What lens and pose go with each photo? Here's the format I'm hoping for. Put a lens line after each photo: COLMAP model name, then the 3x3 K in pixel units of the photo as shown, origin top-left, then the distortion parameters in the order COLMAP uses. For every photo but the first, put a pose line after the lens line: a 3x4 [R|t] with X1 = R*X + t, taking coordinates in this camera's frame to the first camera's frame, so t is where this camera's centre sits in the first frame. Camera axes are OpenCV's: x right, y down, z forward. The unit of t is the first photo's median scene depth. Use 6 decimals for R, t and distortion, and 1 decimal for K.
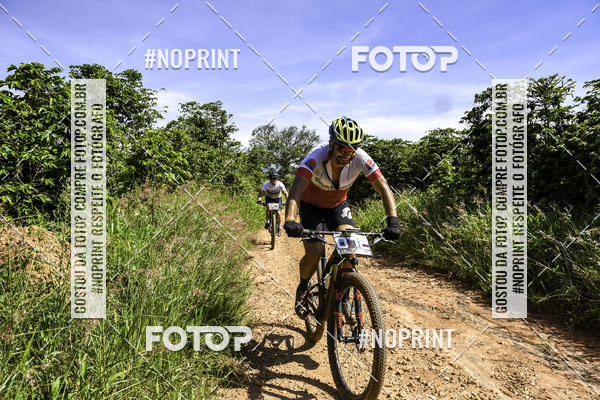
lens RADIAL K [[454.6, 0, 300.7], [0, 454.6, 207.7], [0, 0, 1]] dist [-0.128202, 0.122455]
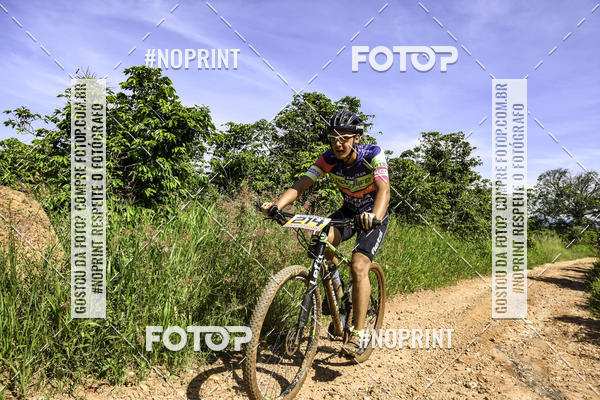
lens RADIAL K [[454.6, 0, 300.7], [0, 454.6, 207.7], [0, 0, 1]] dist [-0.128202, 0.122455]
pose [[0.806683, 0.062933, -0.587624, 0.209576], [-0.121240, 0.990788, -0.060327, 0.025049], [0.578414, 0.119909, 0.806882, 0.189971]]
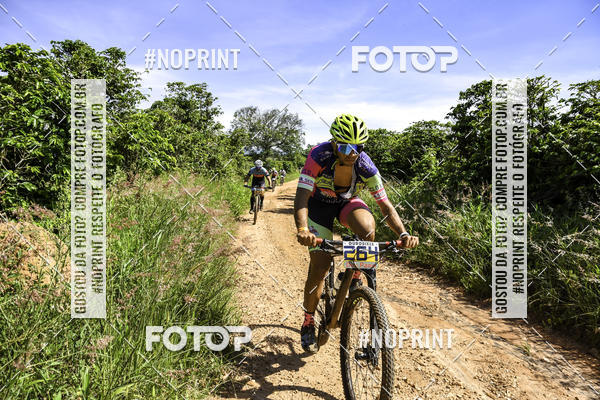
lens RADIAL K [[454.6, 0, 300.7], [0, 454.6, 207.7], [0, 0, 1]] dist [-0.128202, 0.122455]
pose [[0.998262, 0.034144, 0.048030, -0.015255], [-0.035932, 0.998674, 0.036870, -0.015740], [-0.046708, -0.038532, 0.998165, 0.001220]]
